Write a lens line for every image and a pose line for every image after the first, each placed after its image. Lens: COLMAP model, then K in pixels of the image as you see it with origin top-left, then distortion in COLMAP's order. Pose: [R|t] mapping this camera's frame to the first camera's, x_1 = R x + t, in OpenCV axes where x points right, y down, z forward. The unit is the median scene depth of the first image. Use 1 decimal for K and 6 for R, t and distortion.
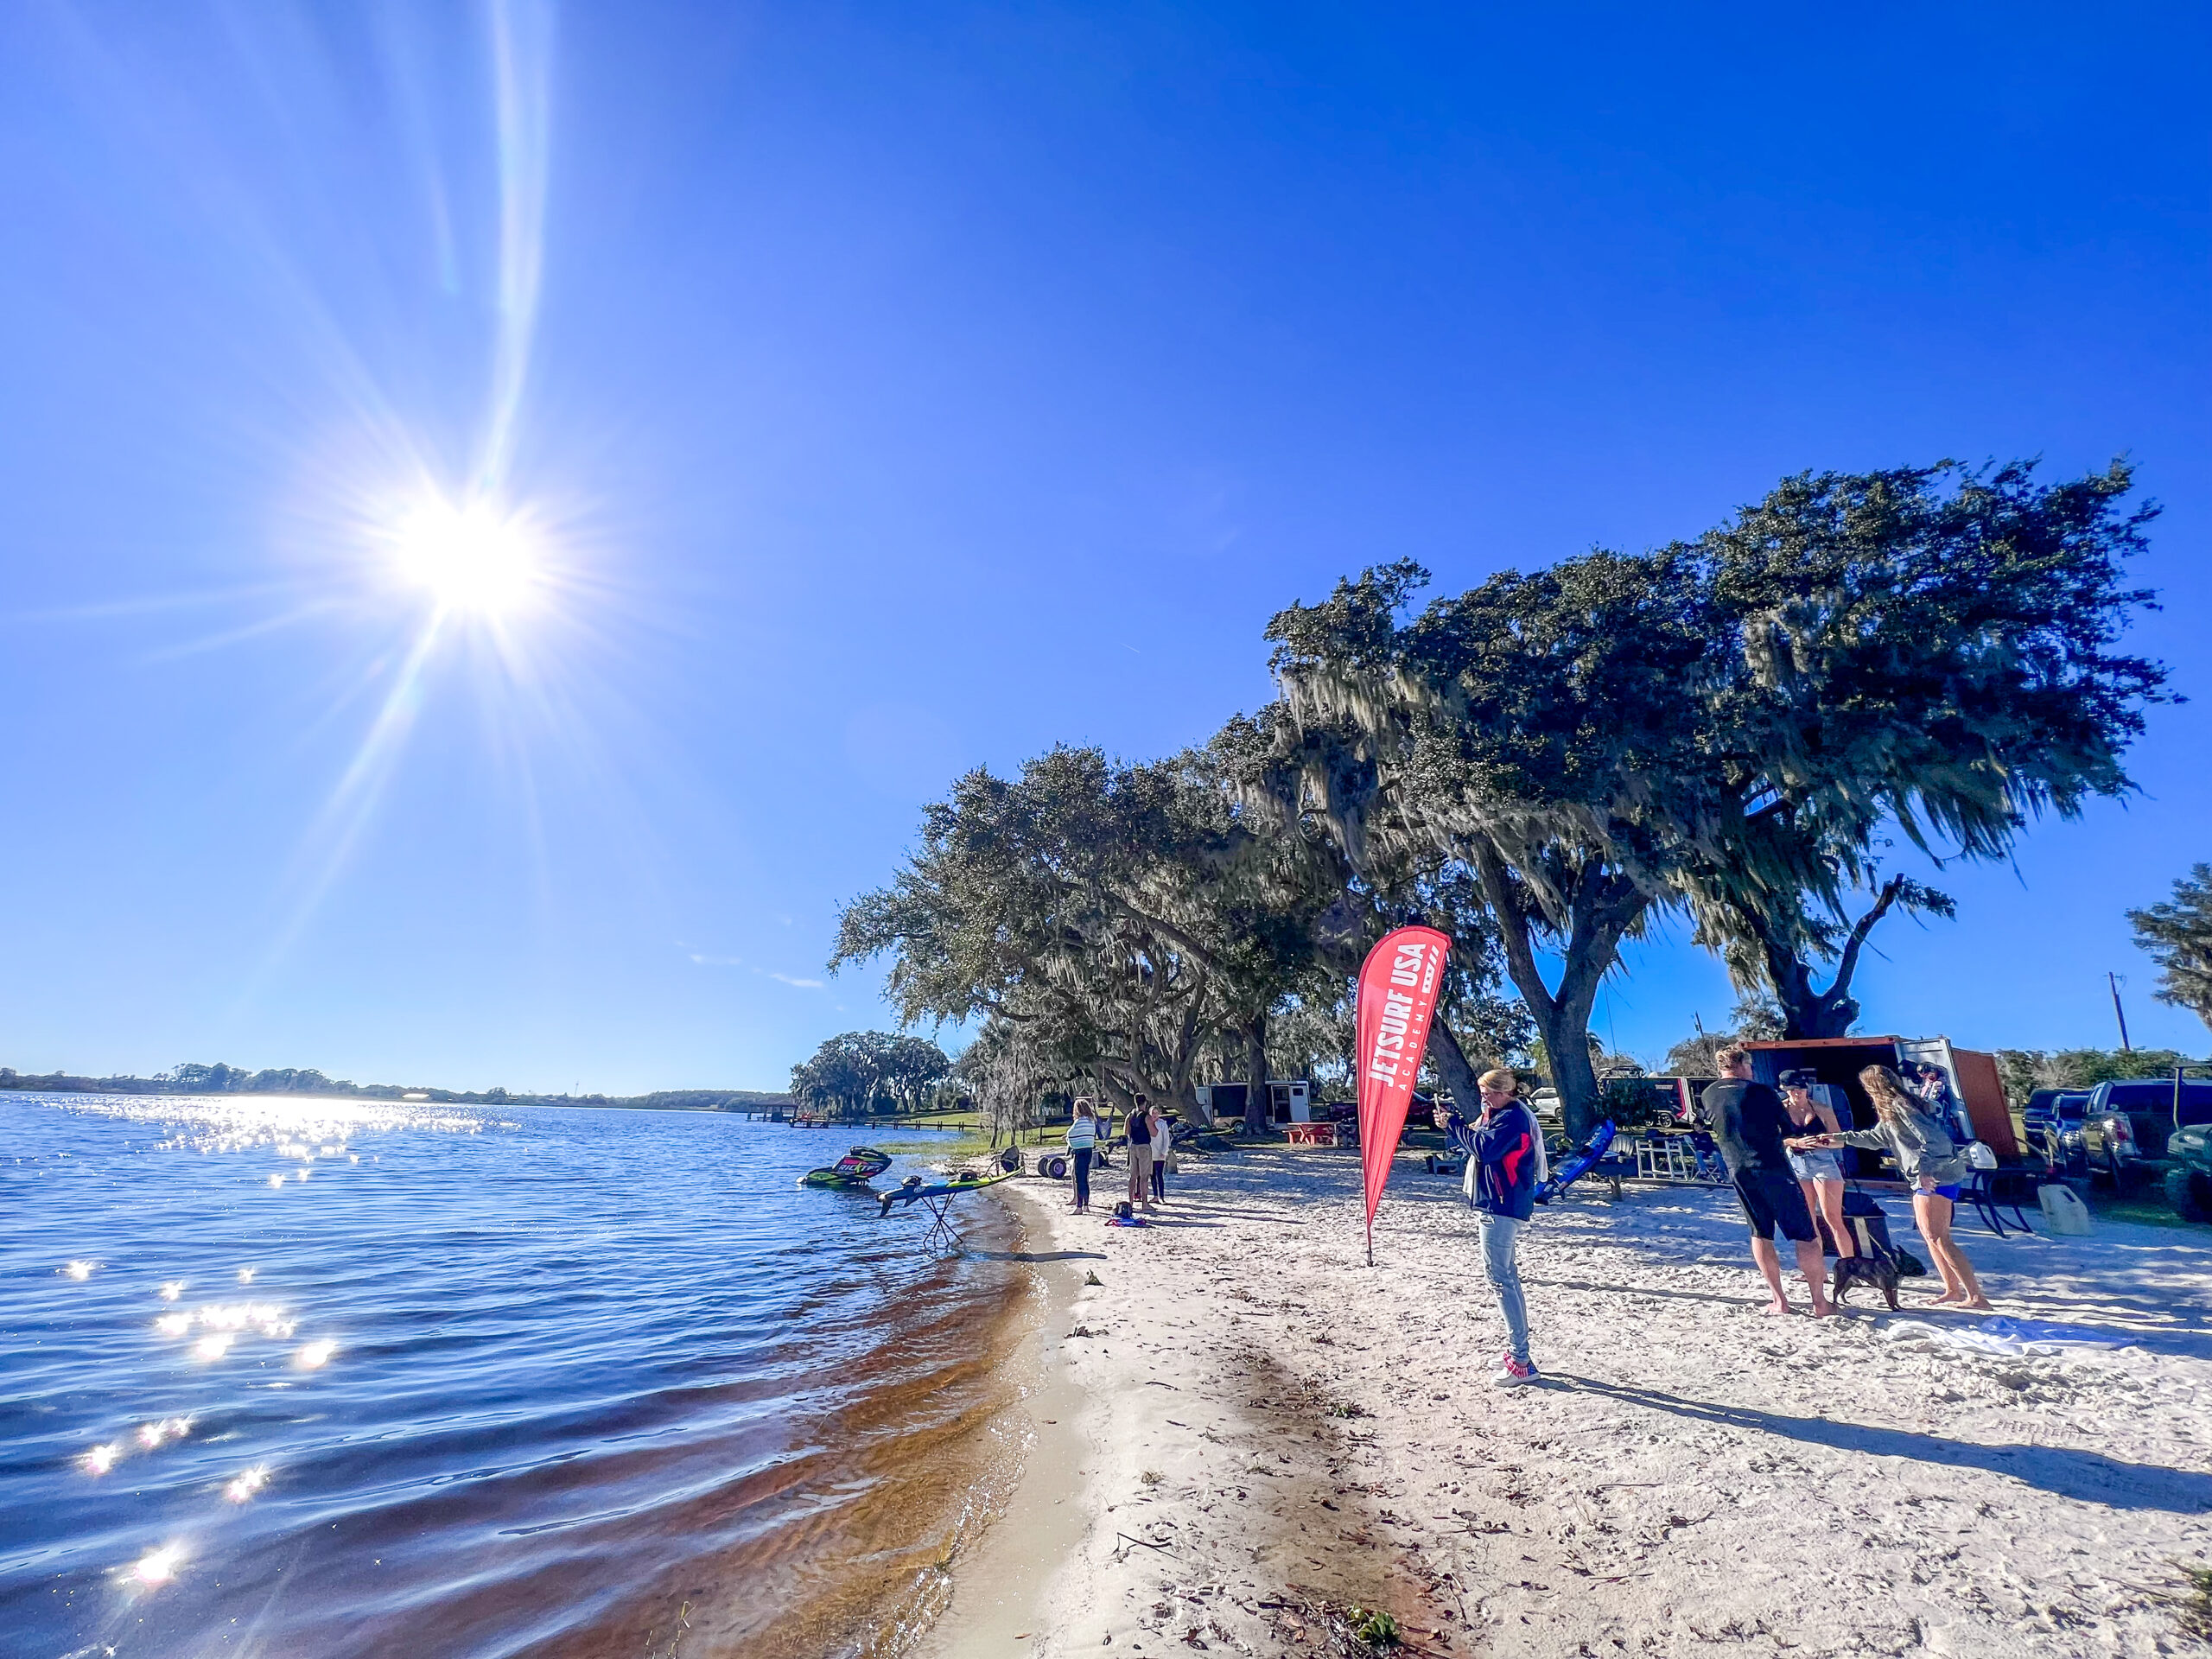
lens RADIAL K [[880.1, 0, 1108.3], [0, 880.1, 835.4], [0, 0, 1]] dist [-0.001948, -0.000043]
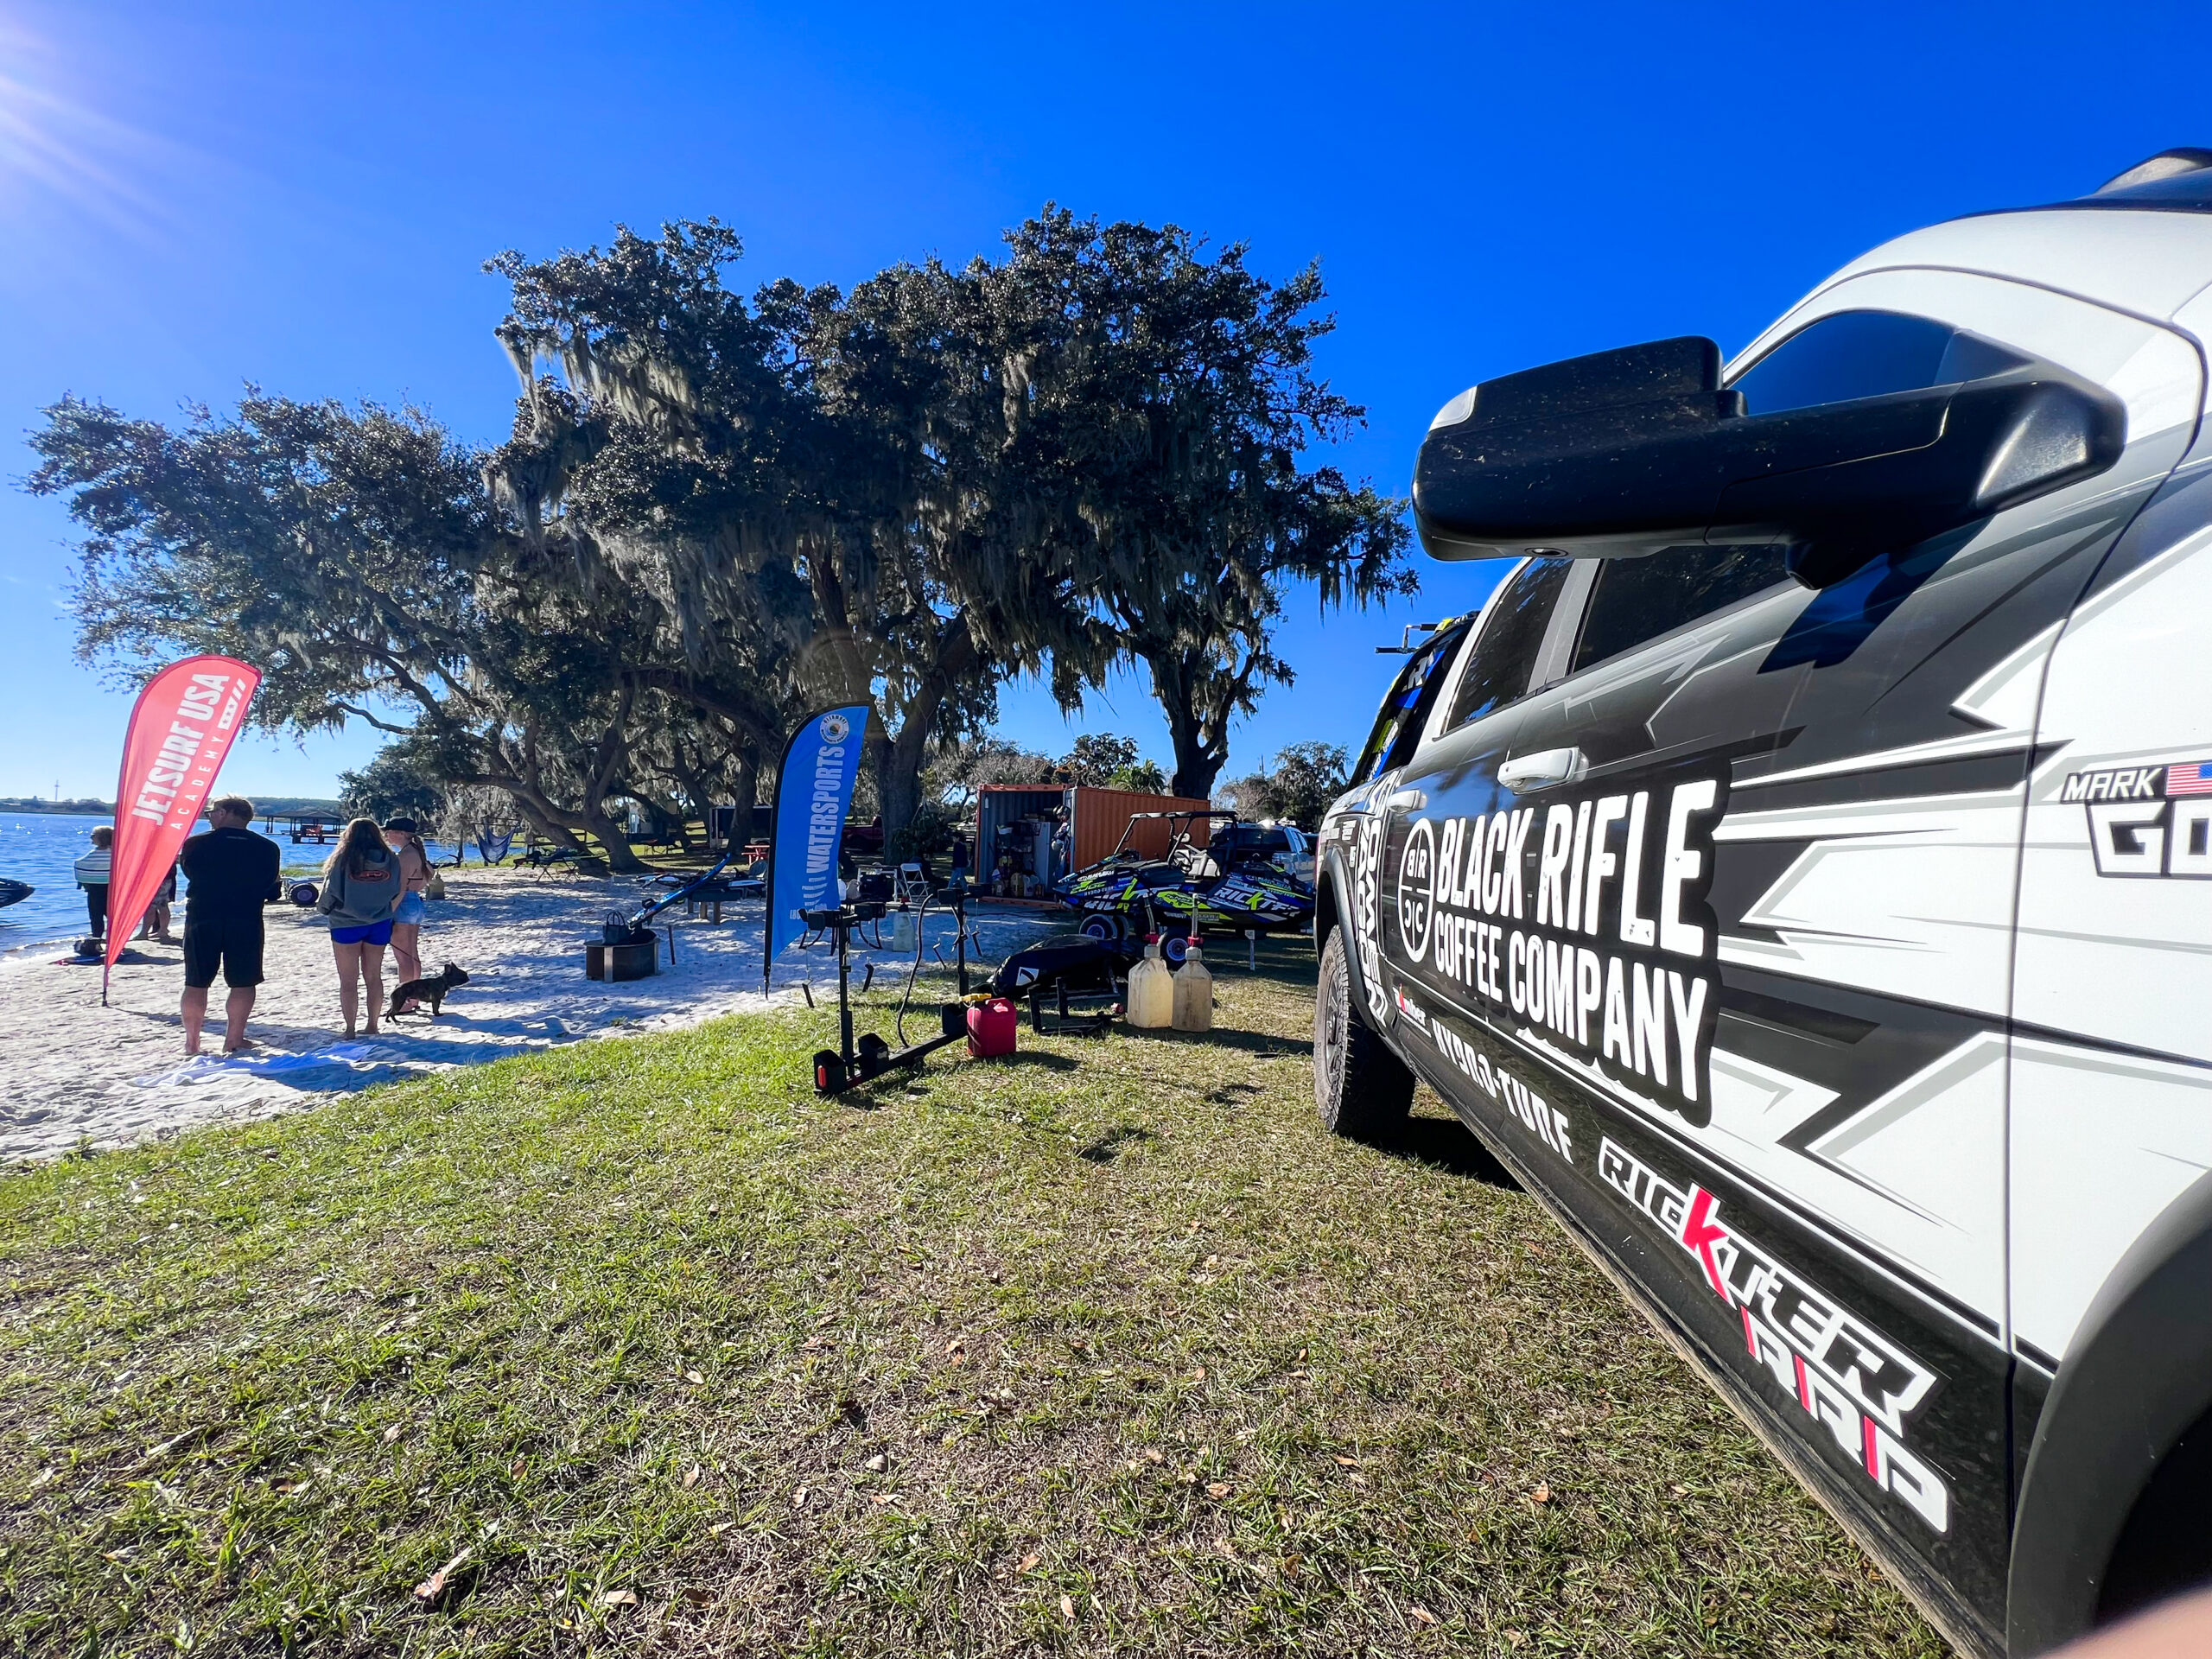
lens RADIAL K [[901.4, 0, 1107.3], [0, 901.4, 838.2], [0, 0, 1]] dist [0.000667, 0.000100]
pose [[0.938010, 0.010028, 0.346462, 0.898765], [-0.115542, 0.951455, 0.285279, -0.088648], [-0.326782, -0.307626, 0.893633, -0.188501]]
